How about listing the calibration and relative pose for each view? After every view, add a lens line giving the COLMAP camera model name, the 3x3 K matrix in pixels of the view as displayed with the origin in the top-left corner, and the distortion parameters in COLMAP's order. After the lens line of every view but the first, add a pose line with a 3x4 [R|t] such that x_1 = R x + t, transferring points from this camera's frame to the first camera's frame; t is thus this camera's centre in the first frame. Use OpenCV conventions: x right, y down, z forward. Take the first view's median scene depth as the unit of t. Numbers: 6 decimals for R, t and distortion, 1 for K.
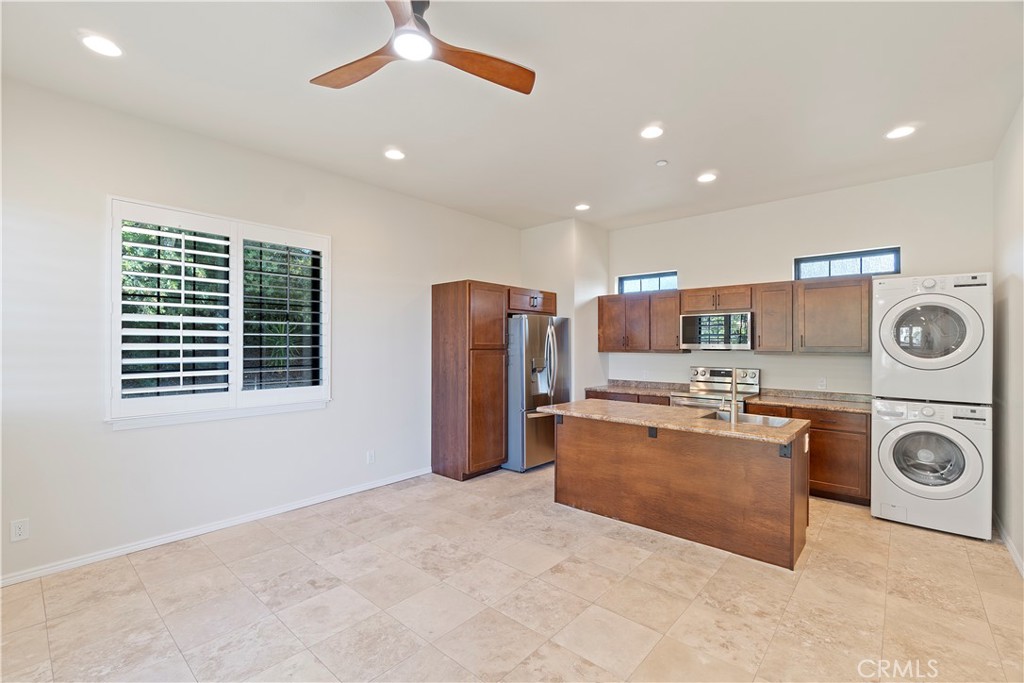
lens RADIAL K [[446.8, 0, 512.0], [0, 446.8, 343.7], [0, 0, 1]] dist [0.001806, 0.001900]
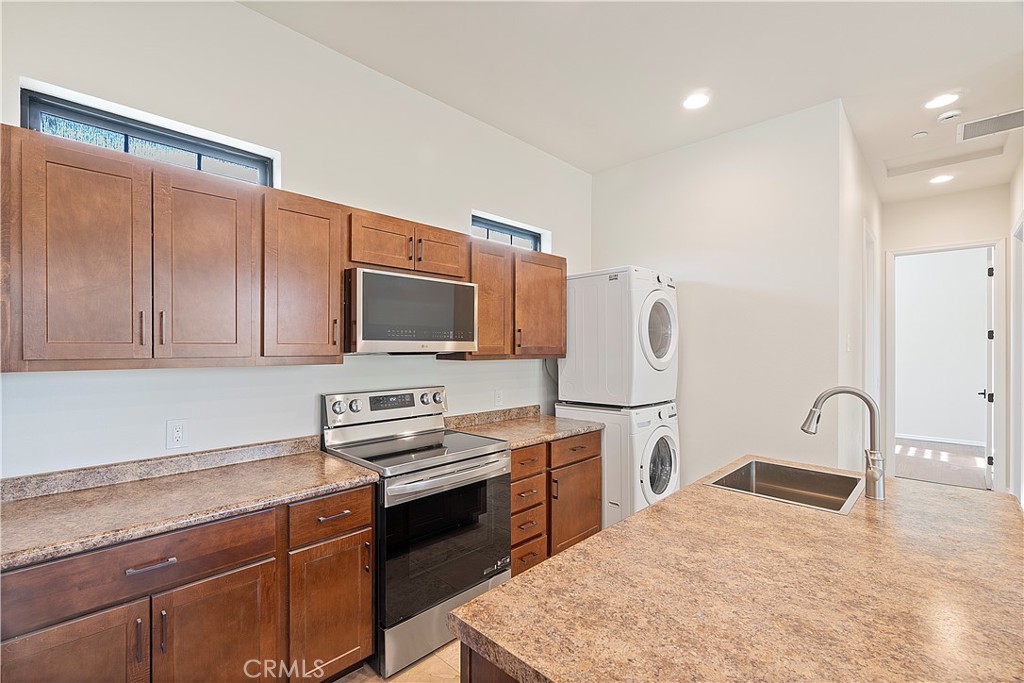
lens RADIAL K [[449.7, 0, 512.0], [0, 449.7, 344.2], [0, 0, 1]] dist [0.000039, 0.000002]
pose [[0.043210, -0.000782, 0.999066, -0.020909], [-0.003805, 0.999992, 0.000947, 0.002435], [-0.999059, -0.003842, 0.043207, 0.846741]]
